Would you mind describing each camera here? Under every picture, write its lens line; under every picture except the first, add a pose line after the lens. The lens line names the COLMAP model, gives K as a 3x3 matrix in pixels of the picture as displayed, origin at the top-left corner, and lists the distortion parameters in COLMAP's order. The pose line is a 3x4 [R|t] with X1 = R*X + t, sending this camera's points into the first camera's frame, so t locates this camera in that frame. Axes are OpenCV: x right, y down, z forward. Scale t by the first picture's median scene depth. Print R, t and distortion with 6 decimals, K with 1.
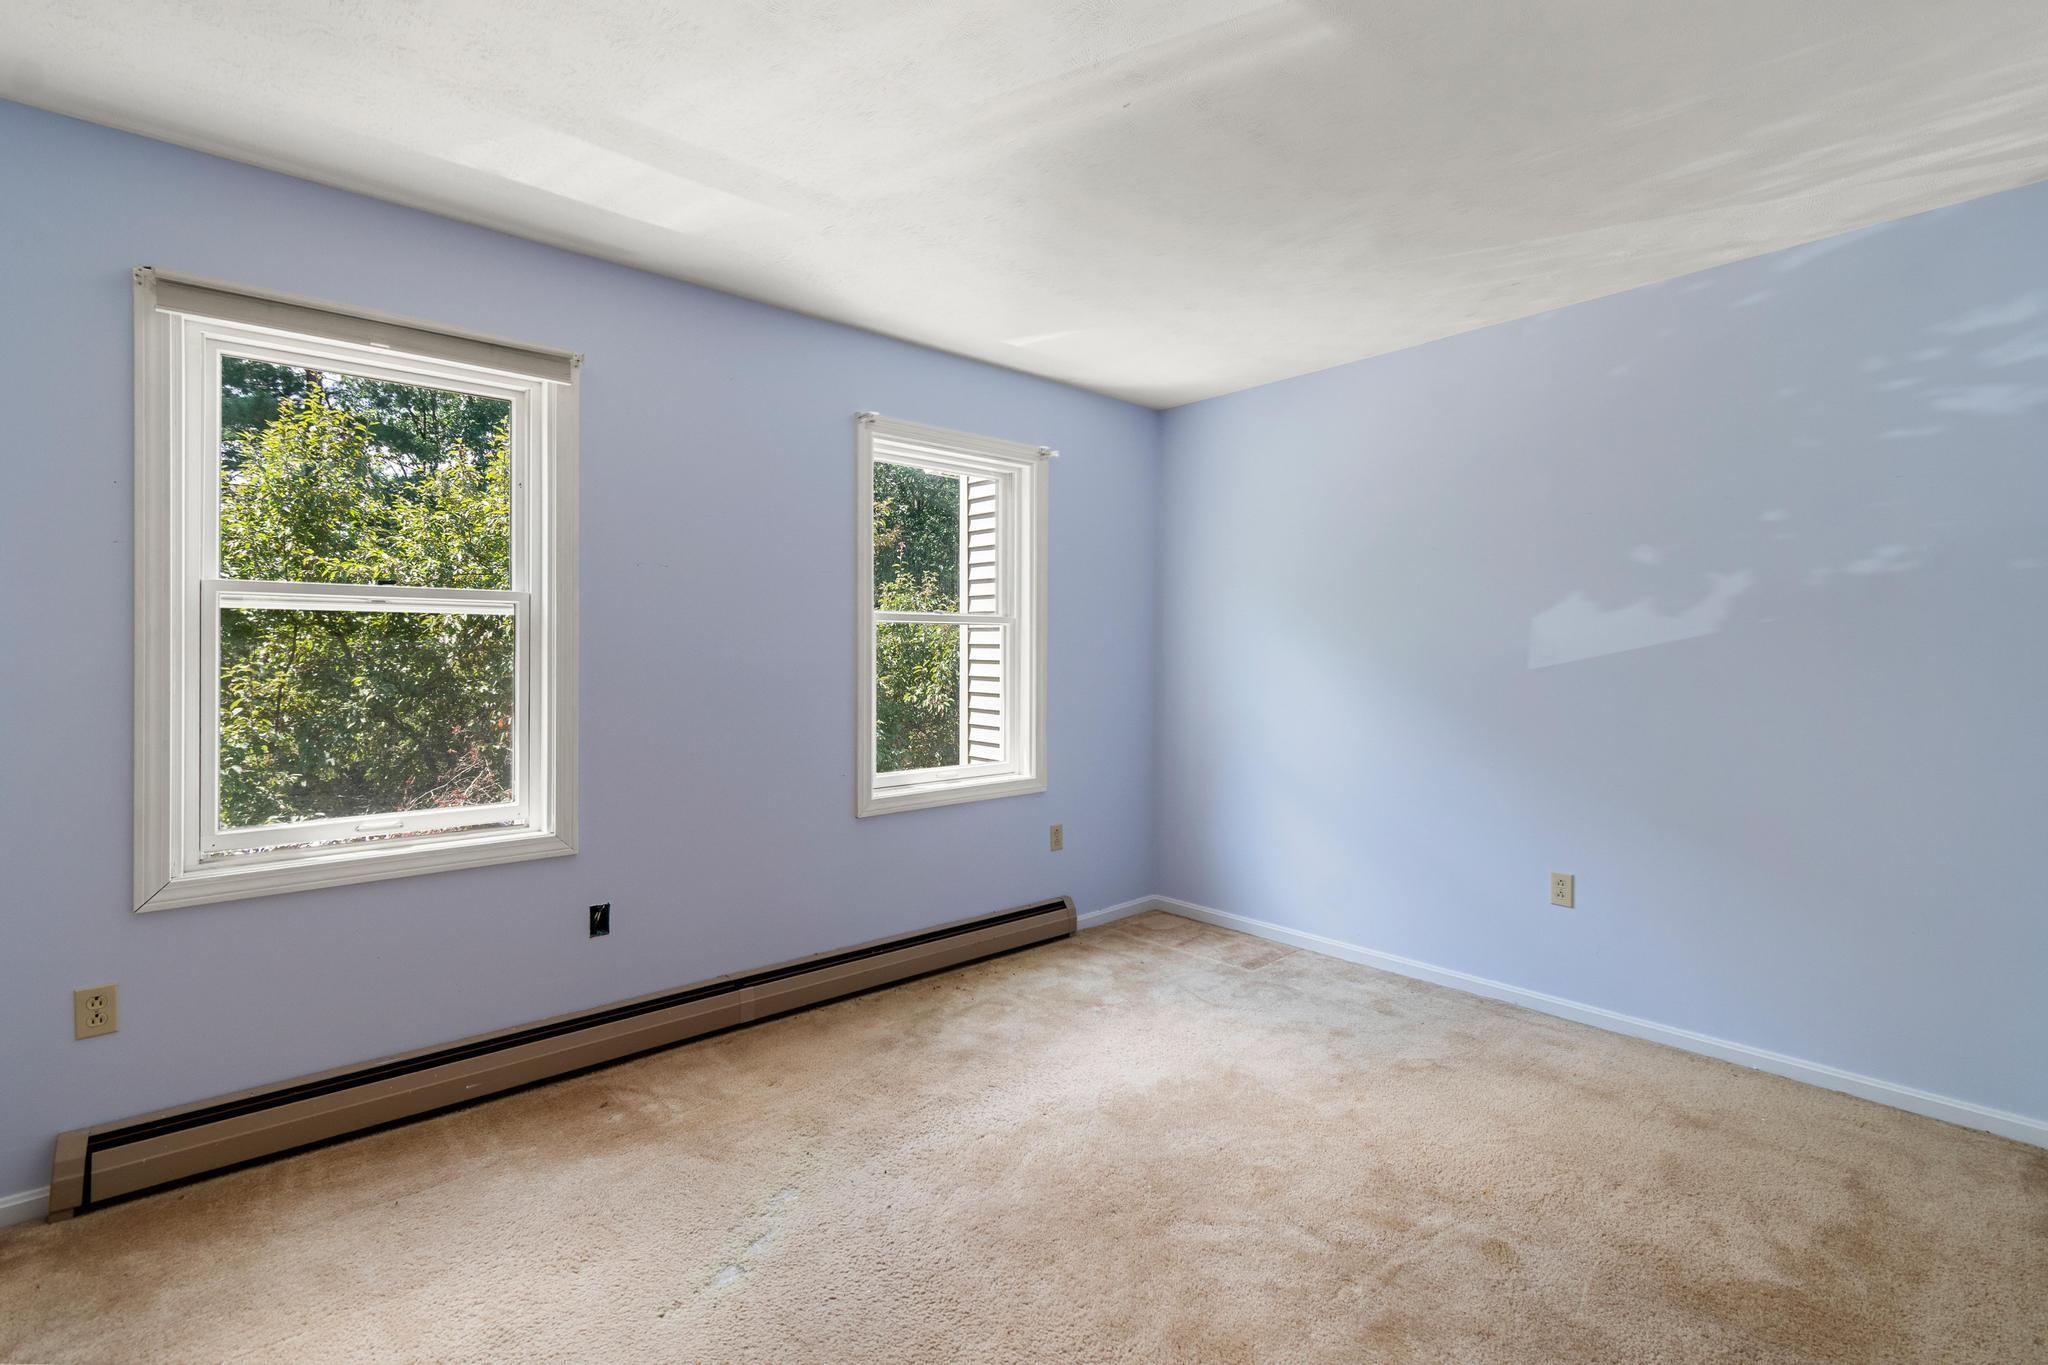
lens RADIAL K [[921.9, 0, 1016.0], [0, 921.9, 641.8], [0, 0, 1]] dist [0.012836, -0.002499]
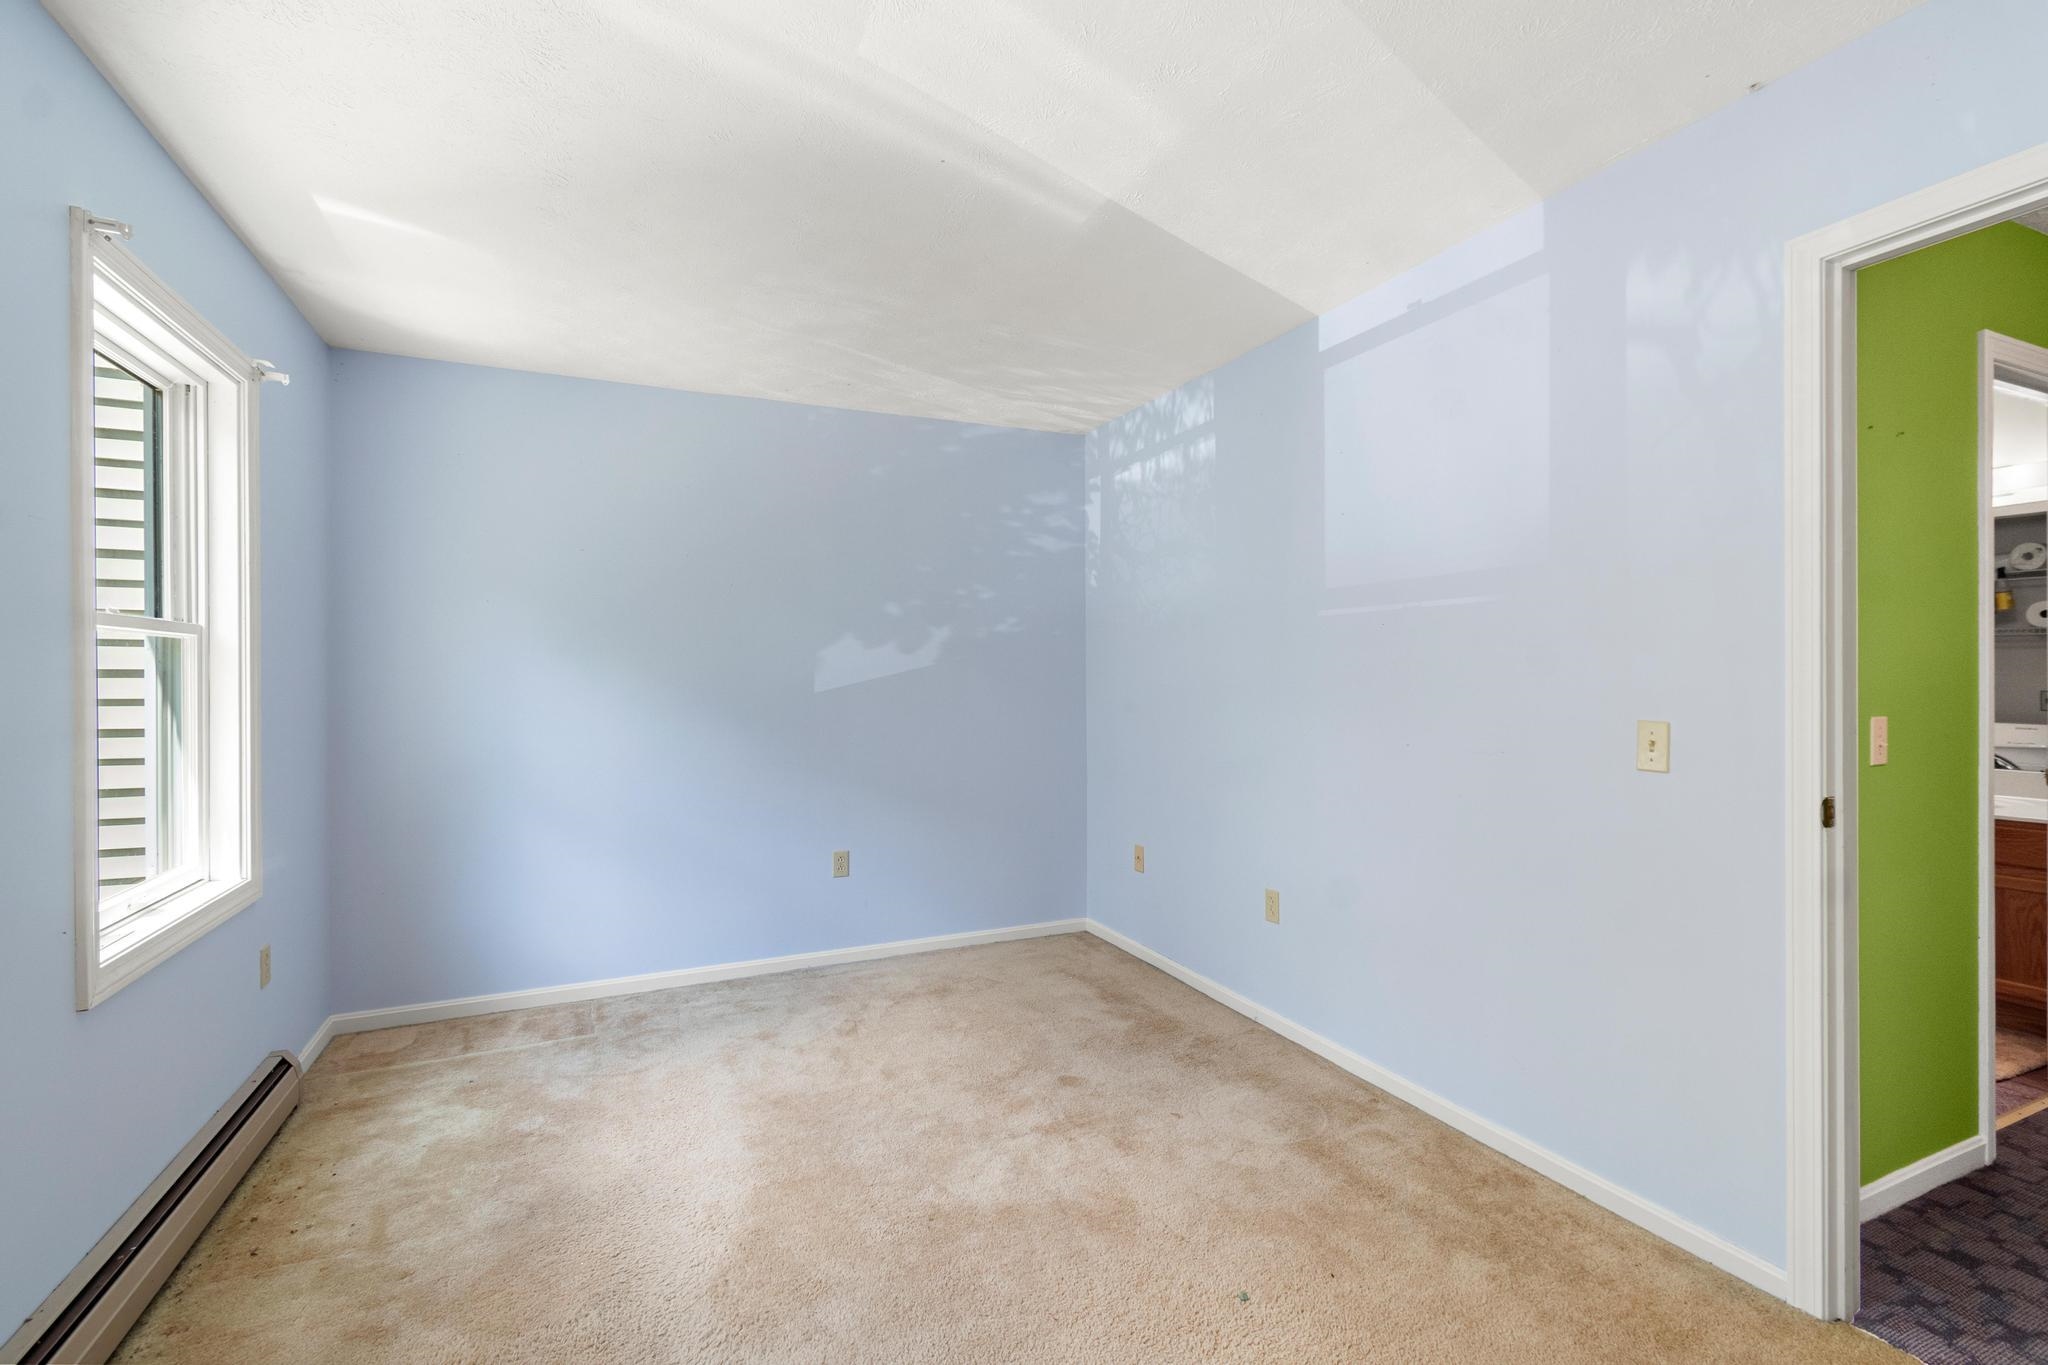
lens RADIAL K [[921.9, 0, 1018.9], [0, 921.9, 680.1], [0, 0, 1]] dist [0.012836, -0.002499]
pose [[0.290338, -0.005393, 0.956909, -0.571644], [-0.008696, 0.999928, 0.008274, -0.000361], [-0.956885, -0.010723, 0.290270, 0.405288]]
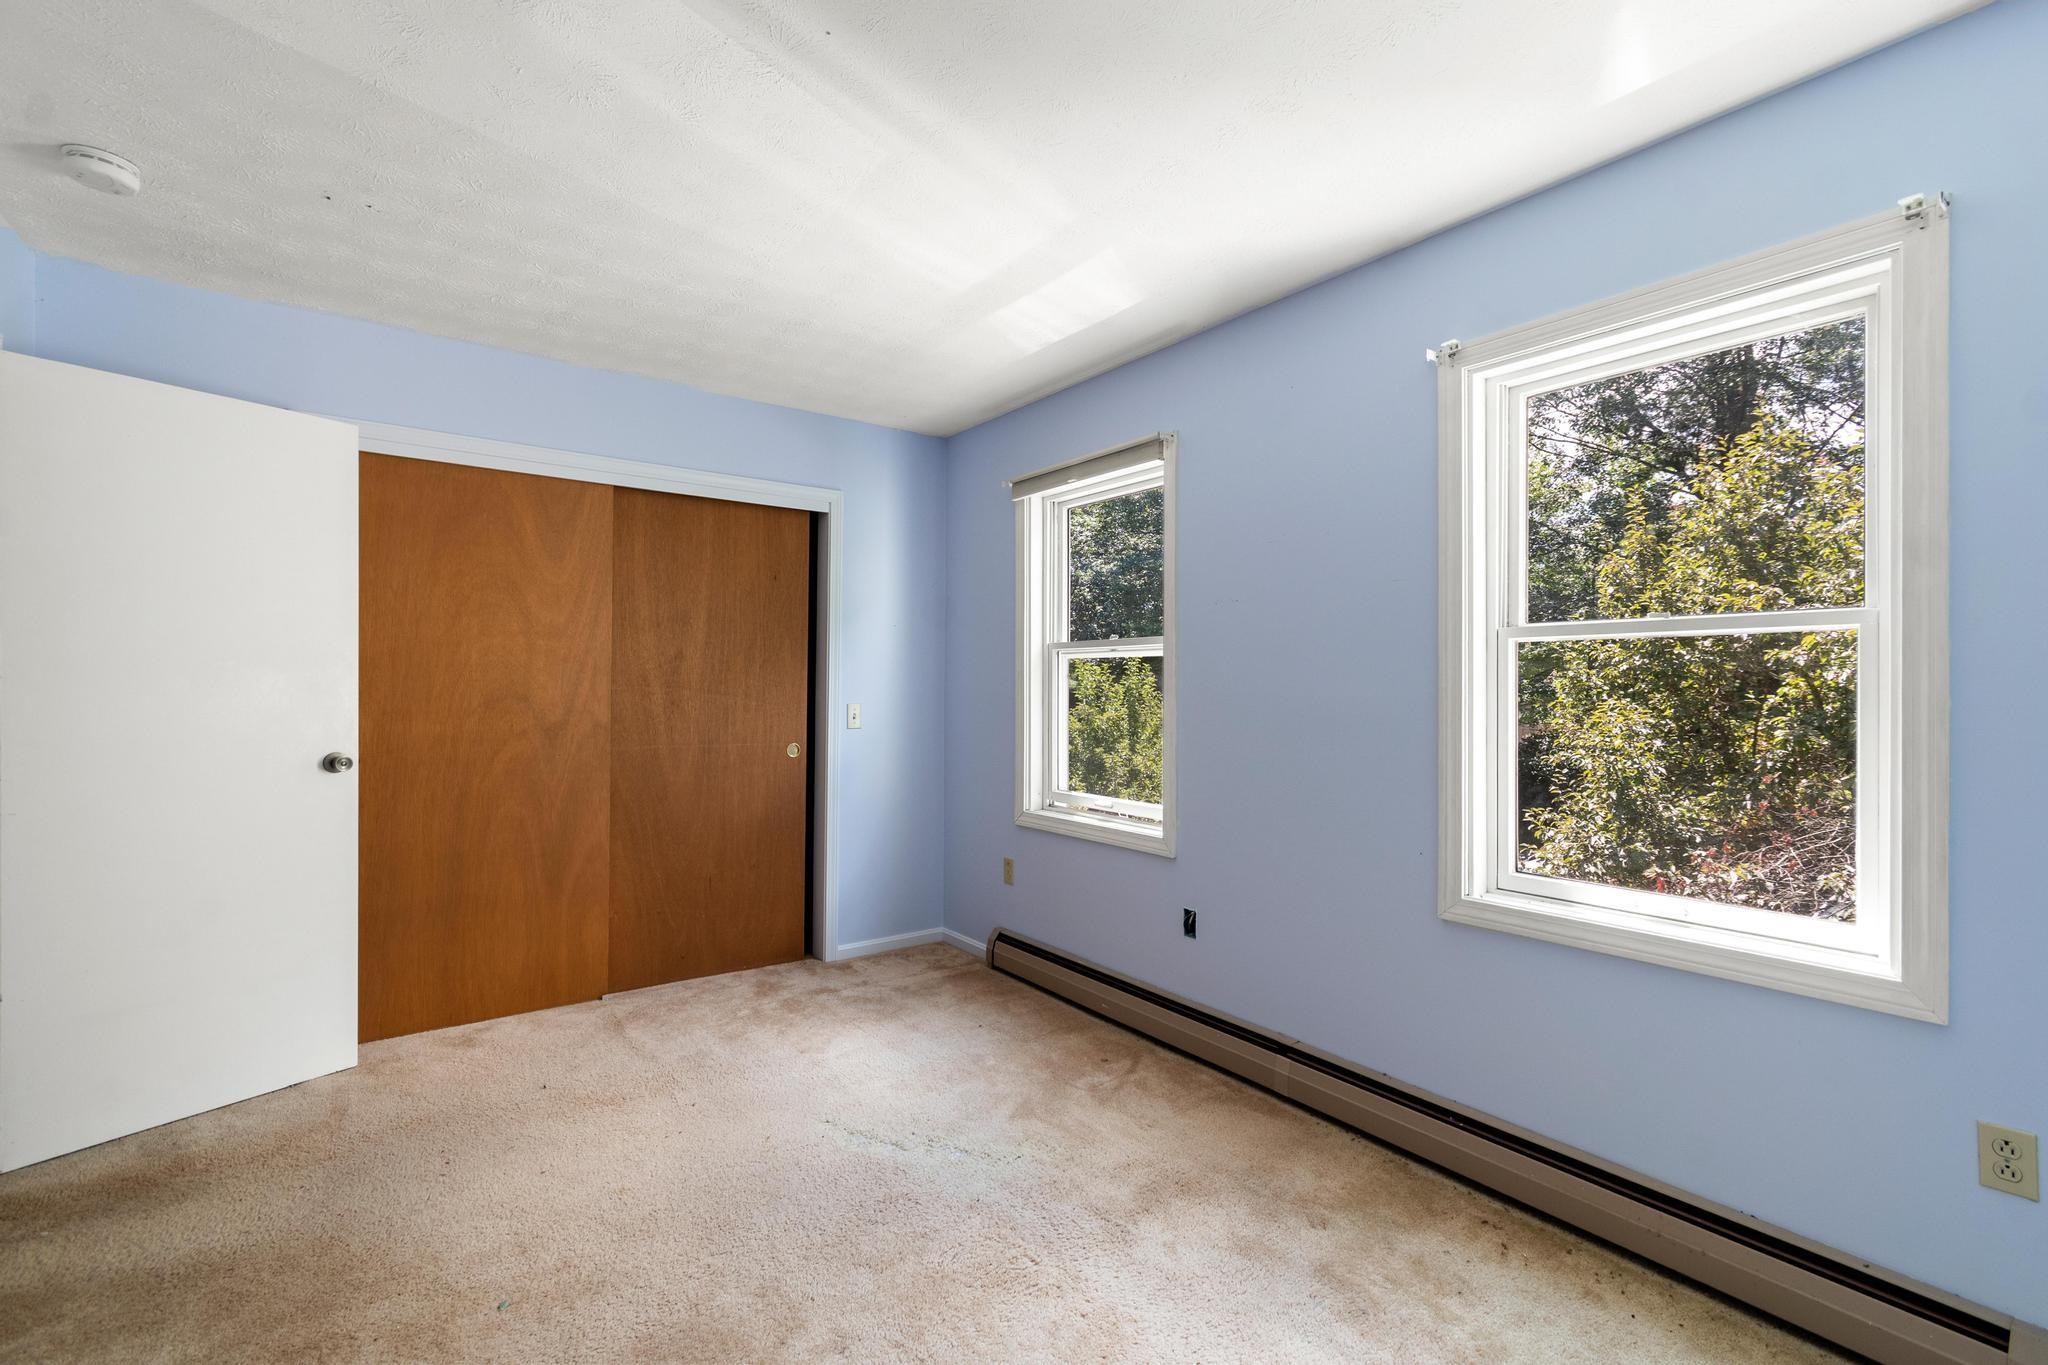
lens RADIAL K [[921.9, 0, 1034.8], [0, 921.9, 678.8], [0, 0, 1]] dist [0.012836, -0.002499]
pose [[-0.078070, -0.004664, -0.996937, 0.631976], [0.009726, 0.999938, -0.005439, 0.006416], [0.996900, -0.010121, -0.078020, 0.829952]]
